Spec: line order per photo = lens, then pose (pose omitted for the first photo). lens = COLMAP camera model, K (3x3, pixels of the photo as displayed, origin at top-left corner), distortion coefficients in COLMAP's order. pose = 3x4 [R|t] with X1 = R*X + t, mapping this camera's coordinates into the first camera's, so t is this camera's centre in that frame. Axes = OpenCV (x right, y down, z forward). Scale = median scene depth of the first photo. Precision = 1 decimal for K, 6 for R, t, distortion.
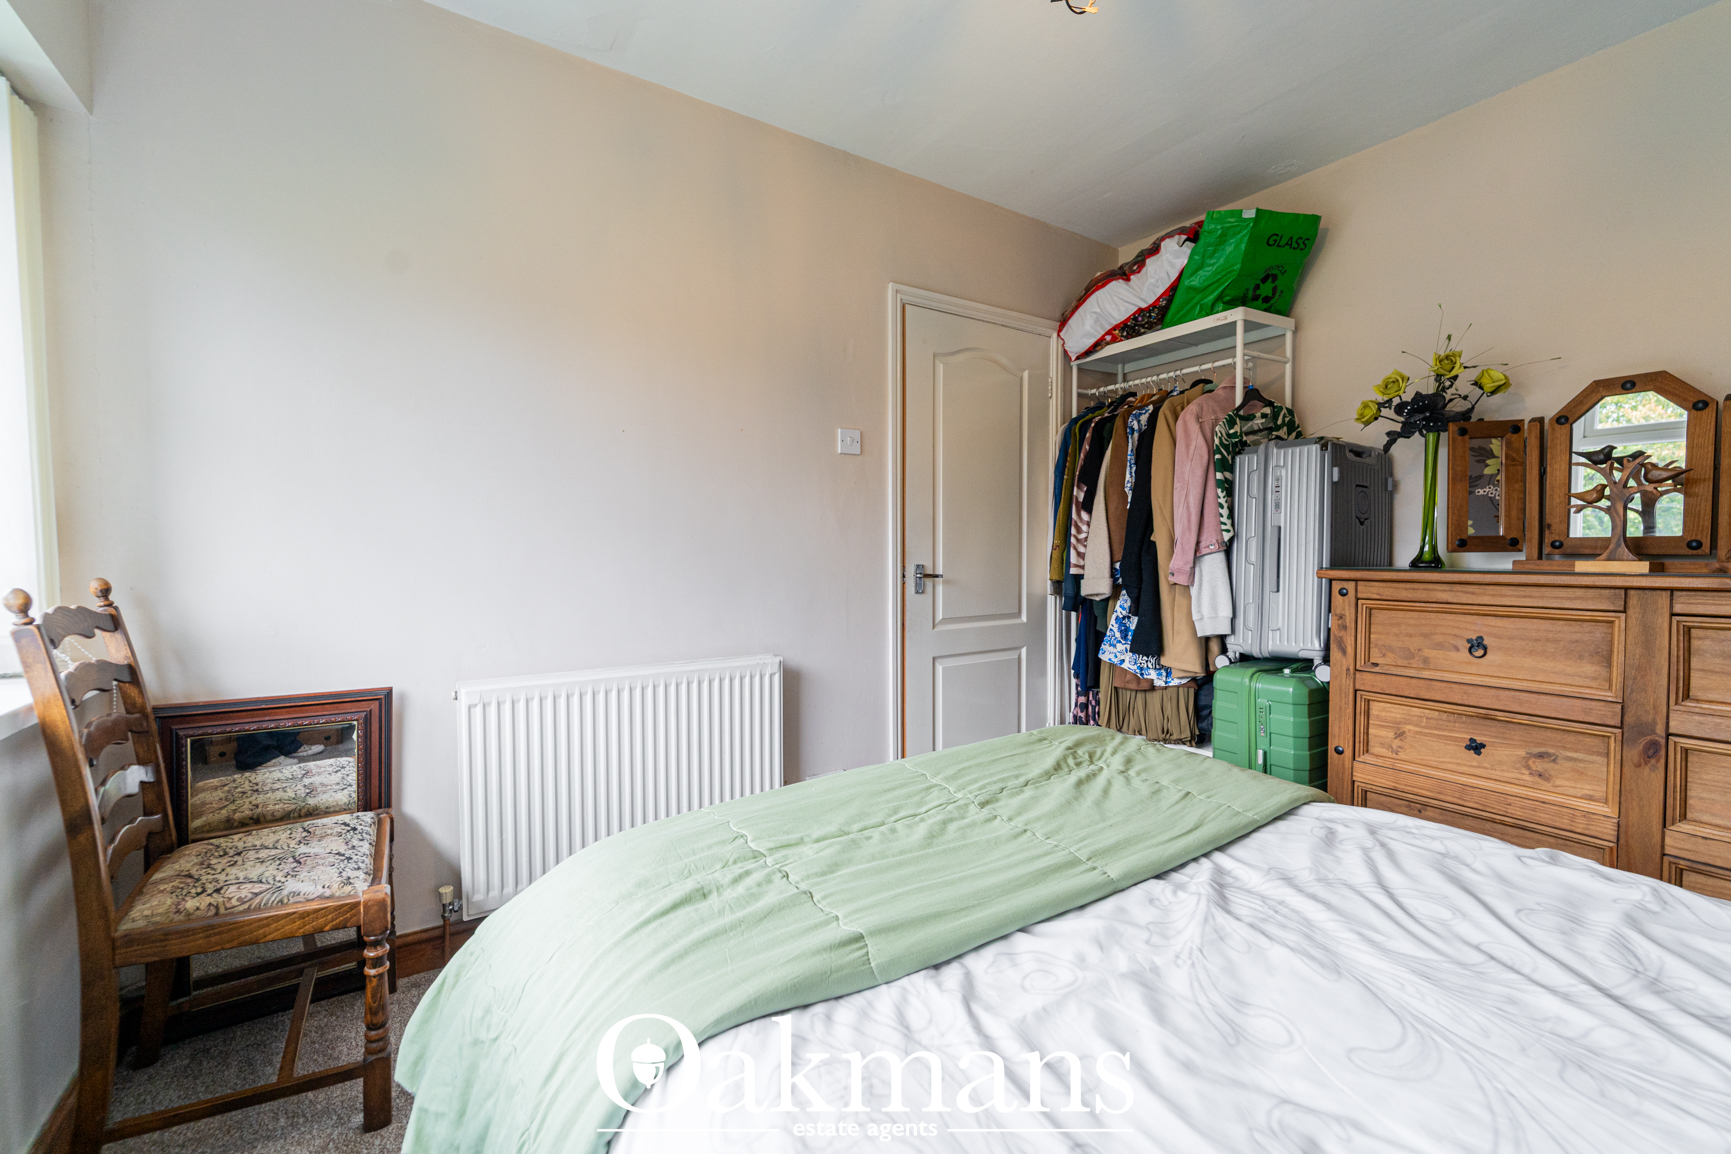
lens RADIAL K [[713.6, 0, 905.0], [0, 713.6, 571.7], [0, 0, 1]] dist [0.006103, -0.001533]
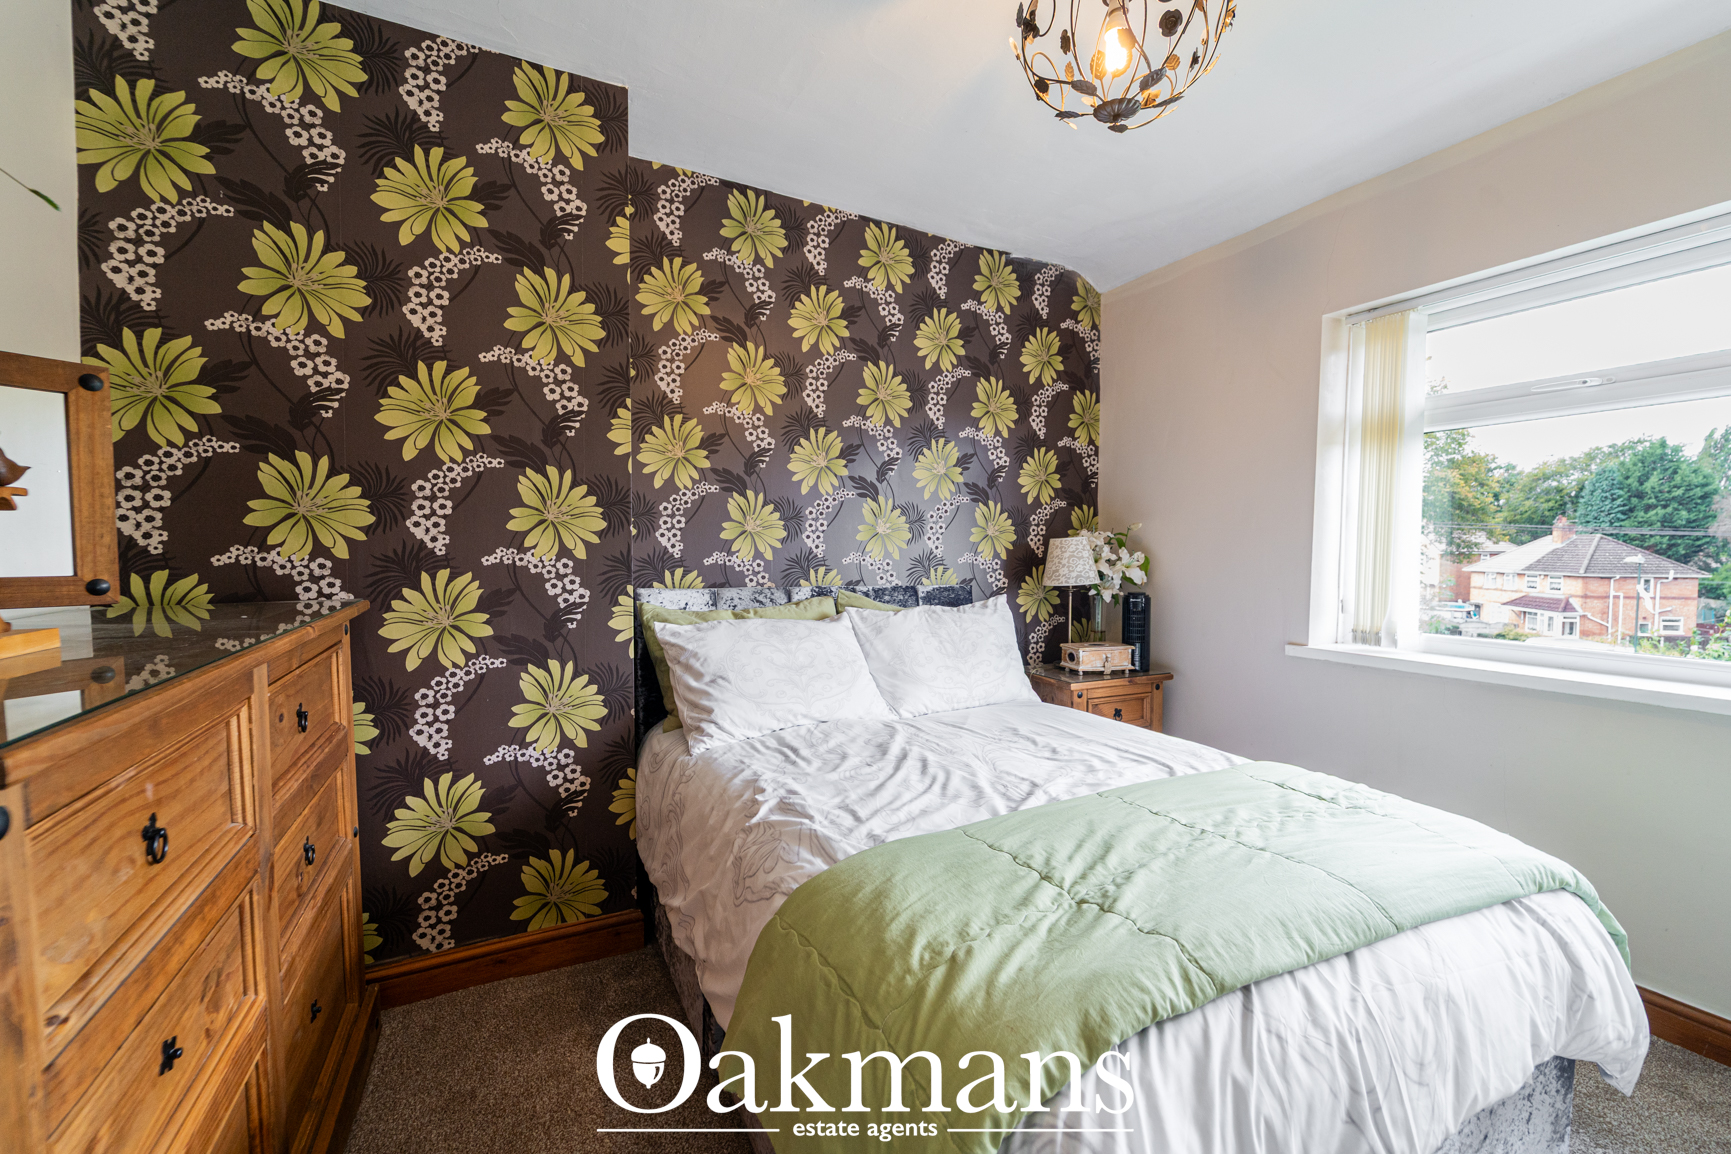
lens RADIAL K [[713.6, 0, 857.4], [0, 713.6, 579.3], [0, 0, 1]] dist [0.006103, -0.001533]
pose [[-0.988195, -0.011447, 0.152773, 0.398631], [-0.001303, 0.997797, 0.066330, -0.106811], [-0.153196, 0.065348, -0.986033, 1.805021]]
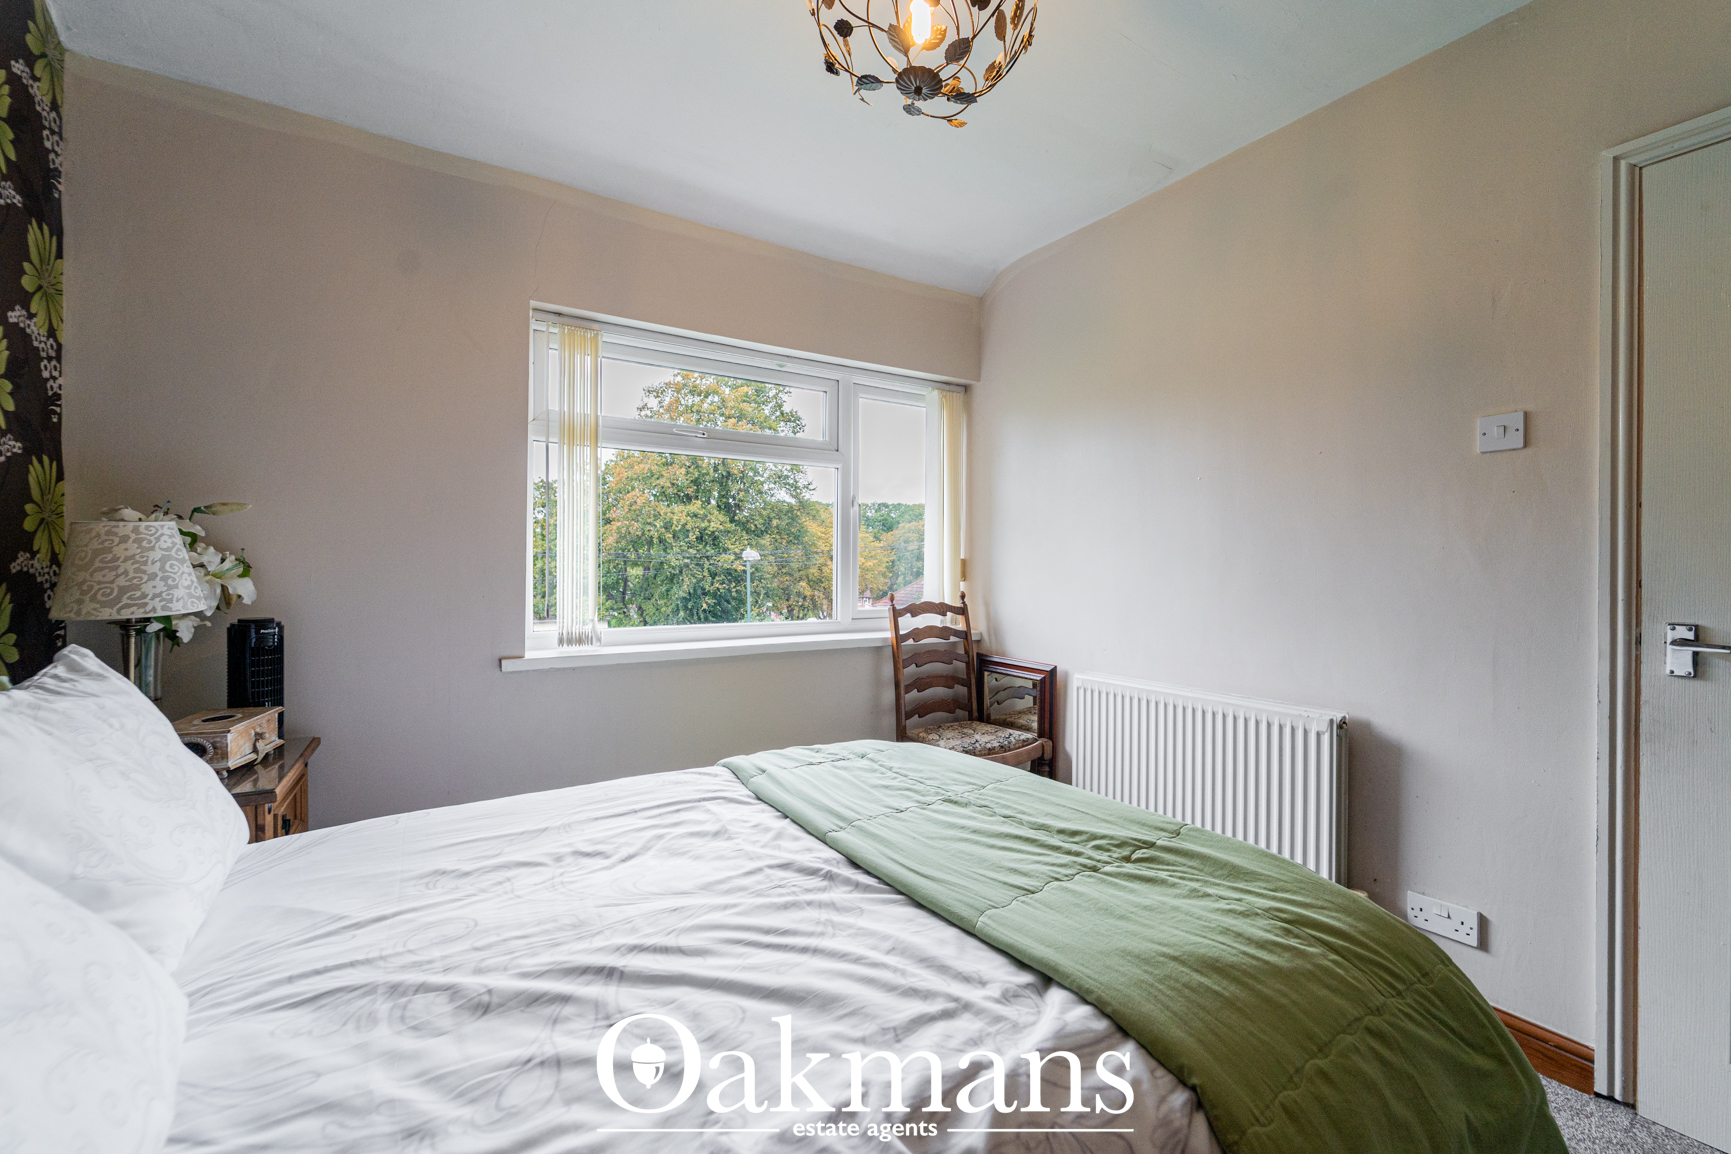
lens RADIAL K [[713.6, 0, 870.4], [0, 713.6, 578.8], [0, 0, 1]] dist [0.006103, -0.001533]
pose [[-0.033746, 0.017499, -0.999277, 1.134901], [-0.033472, 0.999266, 0.018630, -0.061531], [0.998870, 0.034076, -0.033135, 0.761688]]
